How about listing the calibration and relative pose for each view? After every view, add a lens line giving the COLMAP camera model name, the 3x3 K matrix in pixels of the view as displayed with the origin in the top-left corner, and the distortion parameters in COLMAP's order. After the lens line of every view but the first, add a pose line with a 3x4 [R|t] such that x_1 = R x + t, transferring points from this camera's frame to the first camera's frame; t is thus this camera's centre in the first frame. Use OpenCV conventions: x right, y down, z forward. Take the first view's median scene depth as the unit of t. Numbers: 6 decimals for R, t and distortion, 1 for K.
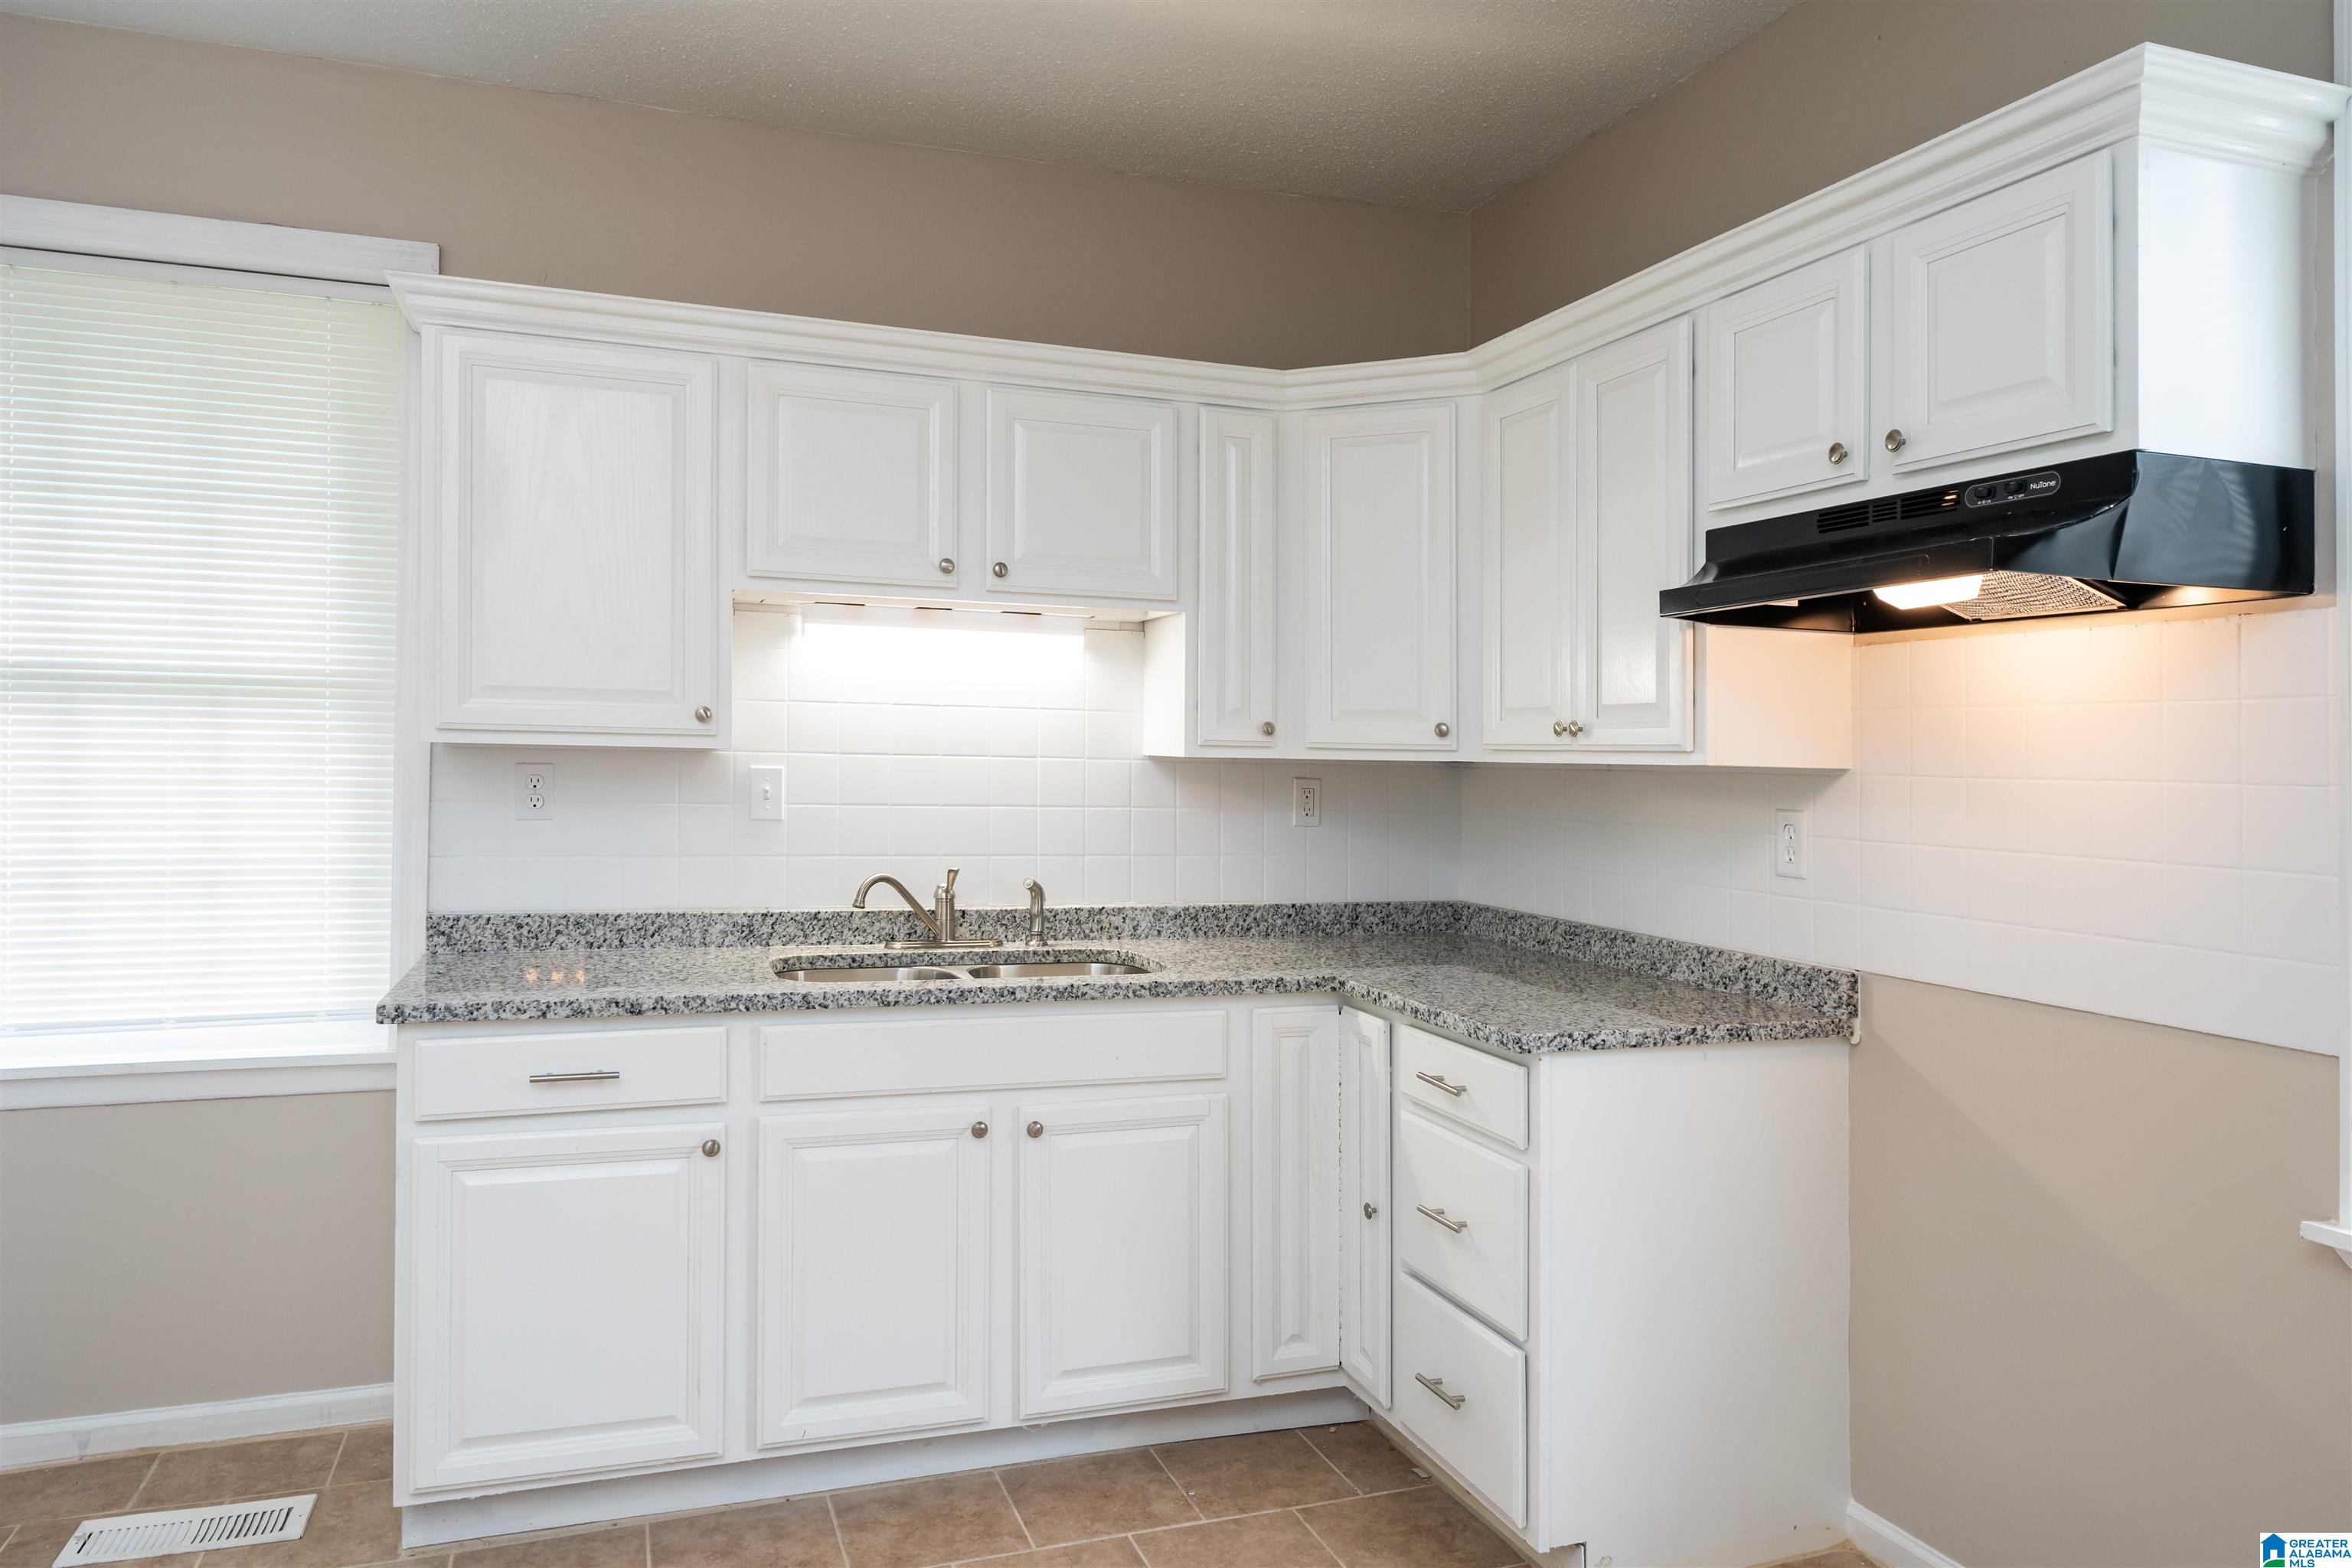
lens RADIAL K [[1551.9, 0, 1196.0], [0, 1551.9, 775.2], [0, 0, 1]] dist [-0.000062, 0.006298]
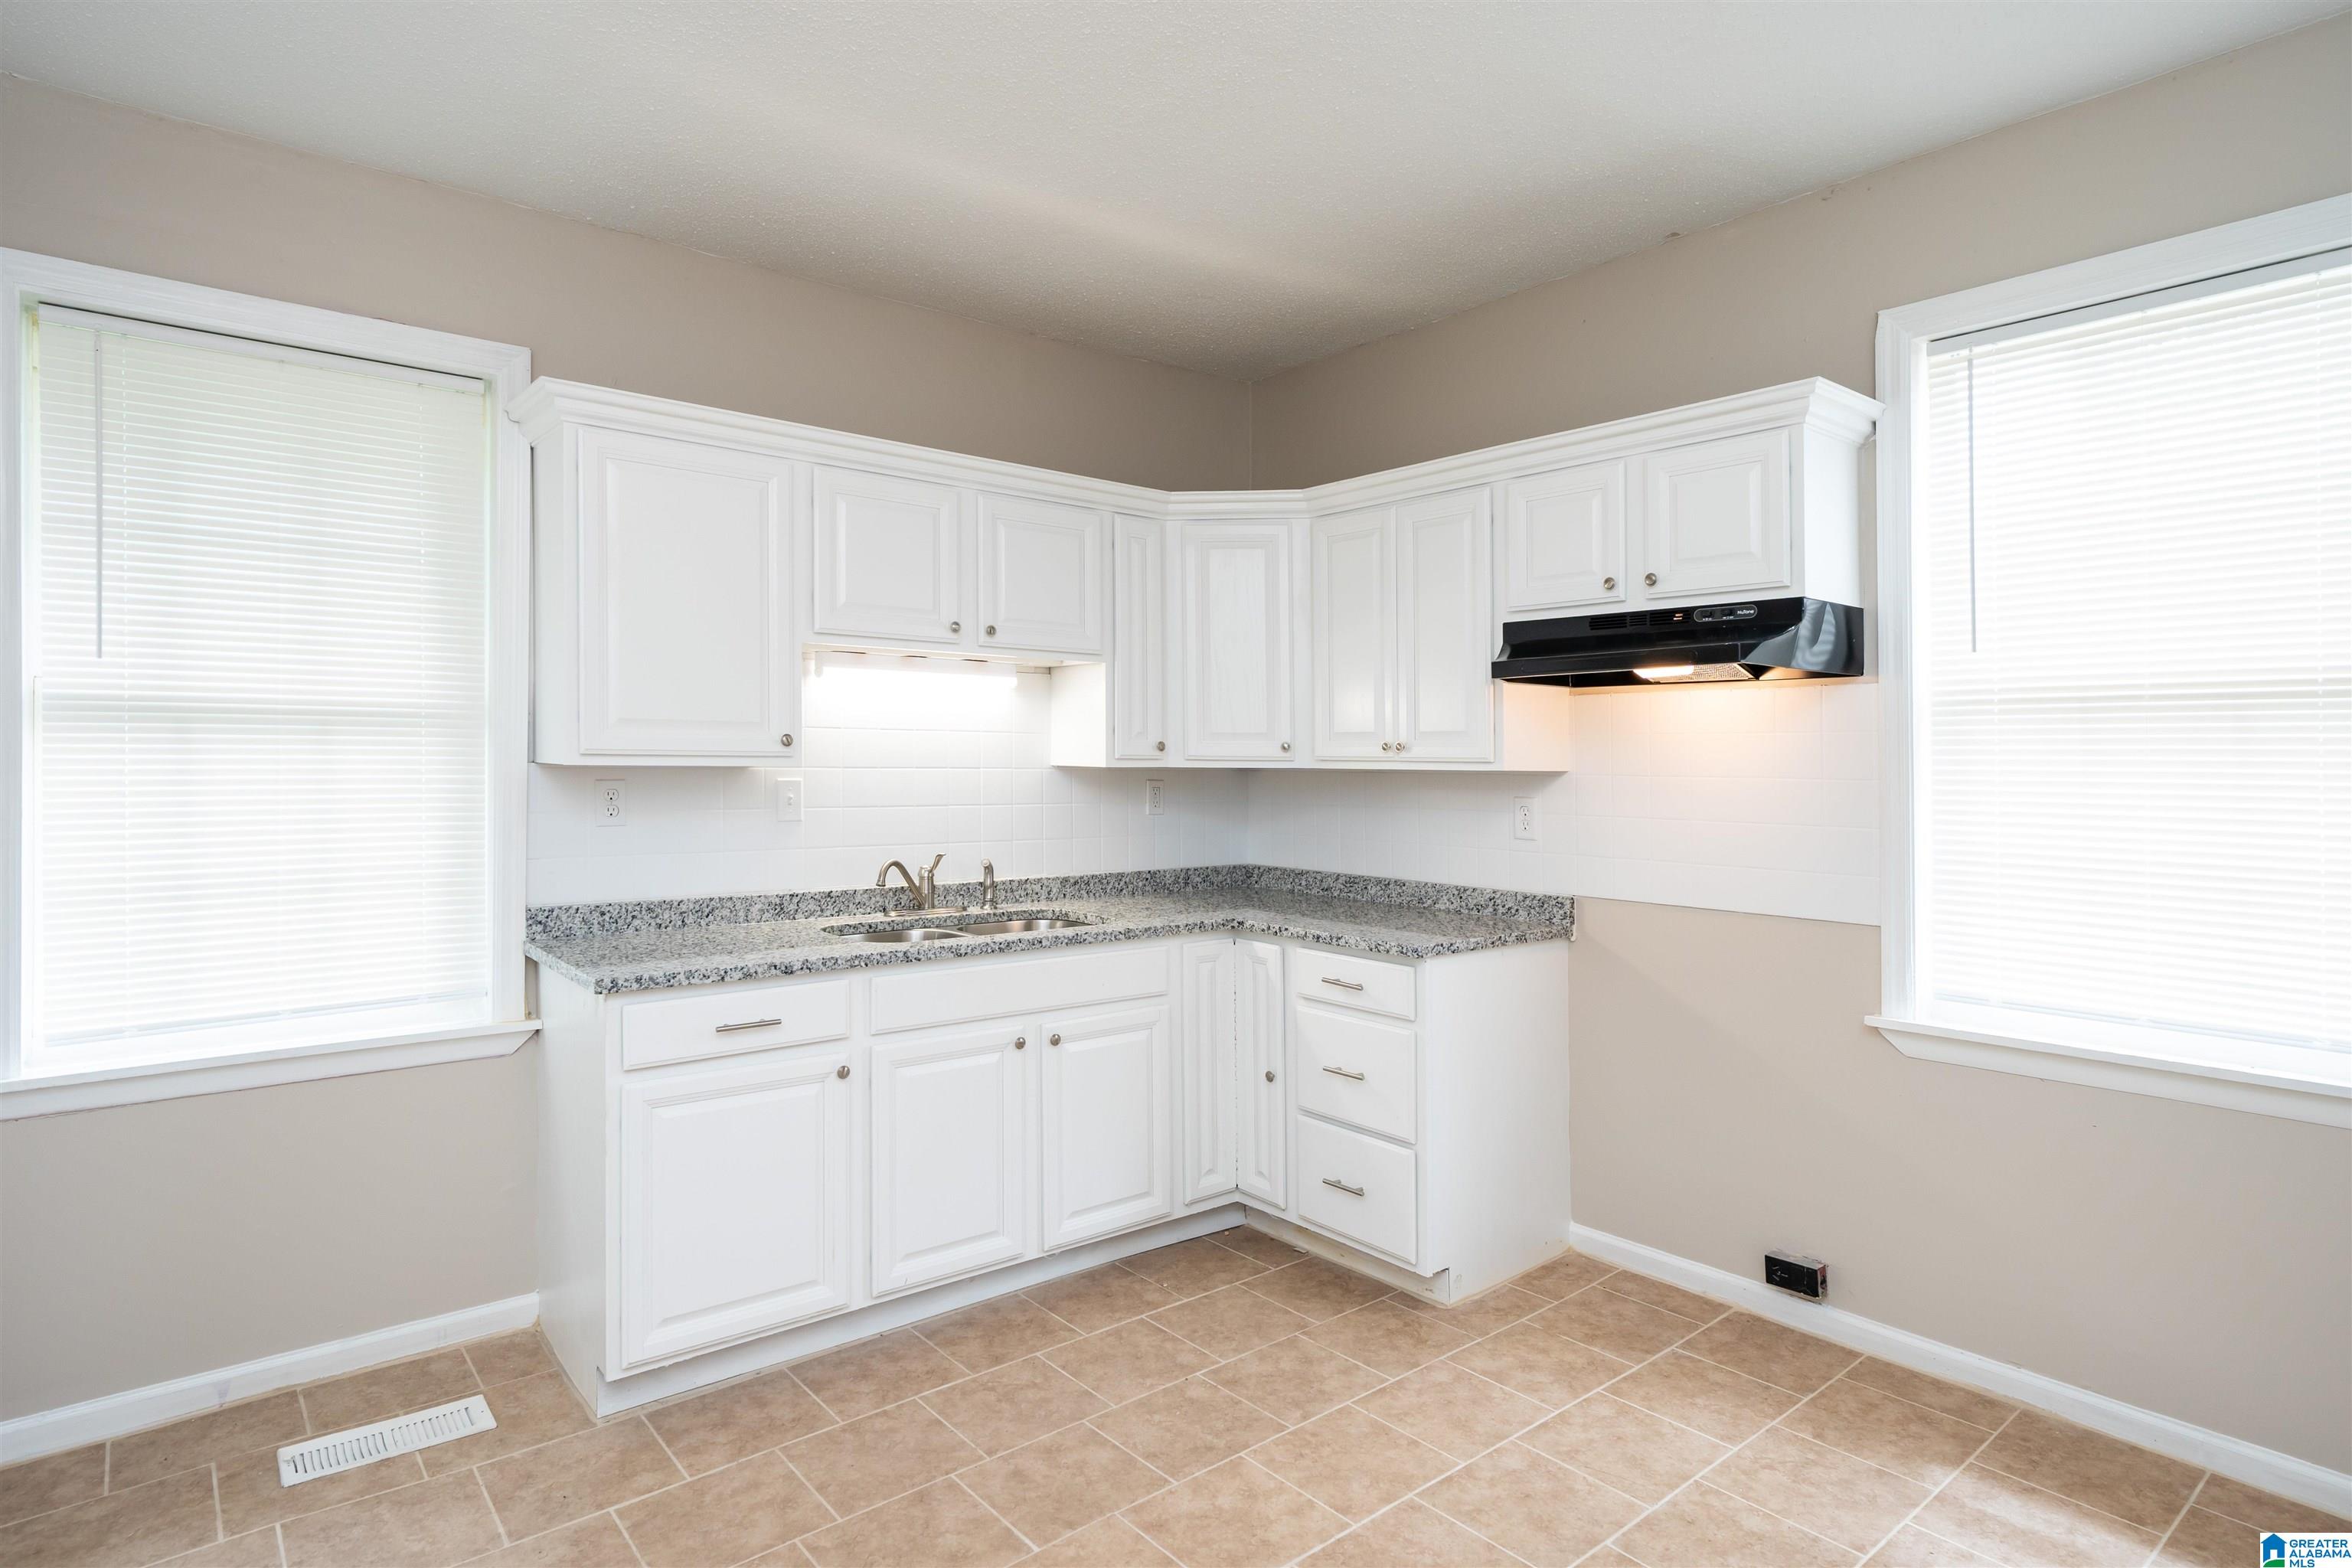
lens RADIAL K [[1251.8, 0, 1192.1], [0, 1251.8, 777.7], [0, 0, 1]] dist [0.004625, 0.002276]
pose [[0.941899, -0.015976, 0.335517, -0.348033], [0.013347, 0.999860, 0.010141, -0.014185], [-0.335632, -0.005073, 0.941979, -0.086930]]
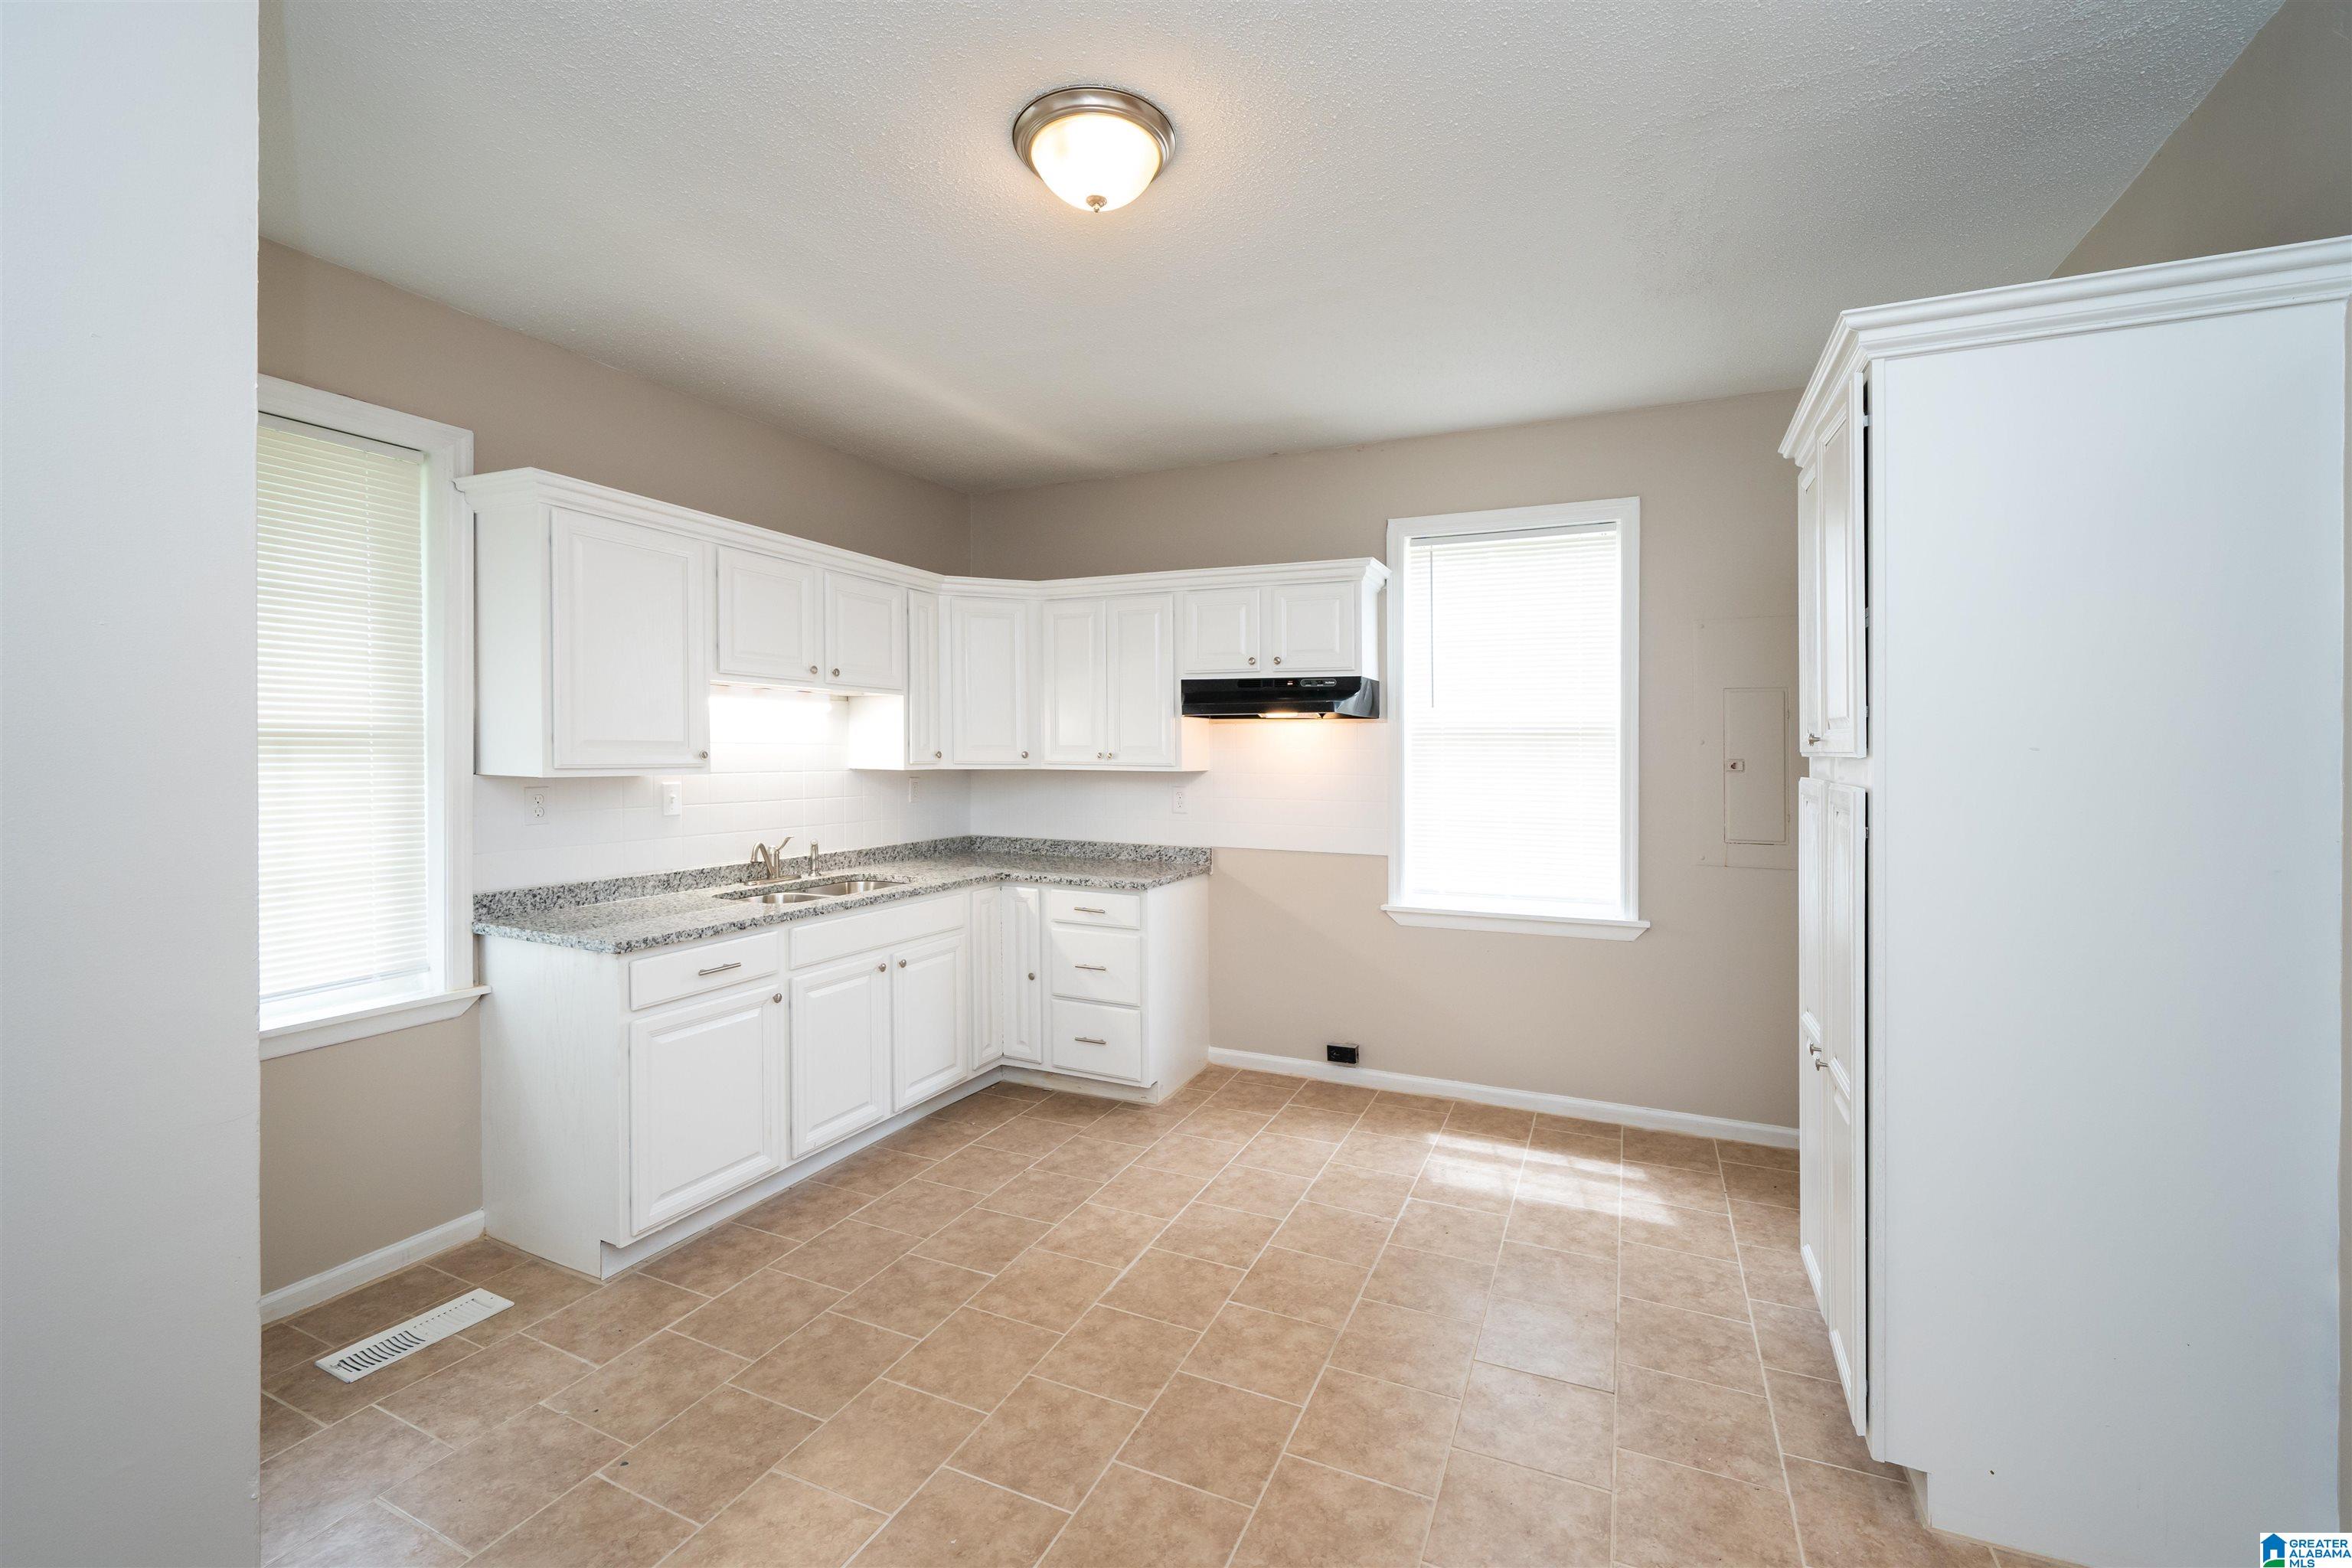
lens RADIAL K [[967.1, 0, 1185.7], [0, 967.1, 777.8], [0, 0, 1]] dist [0.004106, -0.000501]
pose [[0.705045, -0.033103, 0.708389, -0.691318], [0.013922, 0.999364, 0.032844, -0.041465], [-0.709026, -0.013294, 0.705057, -0.114046]]
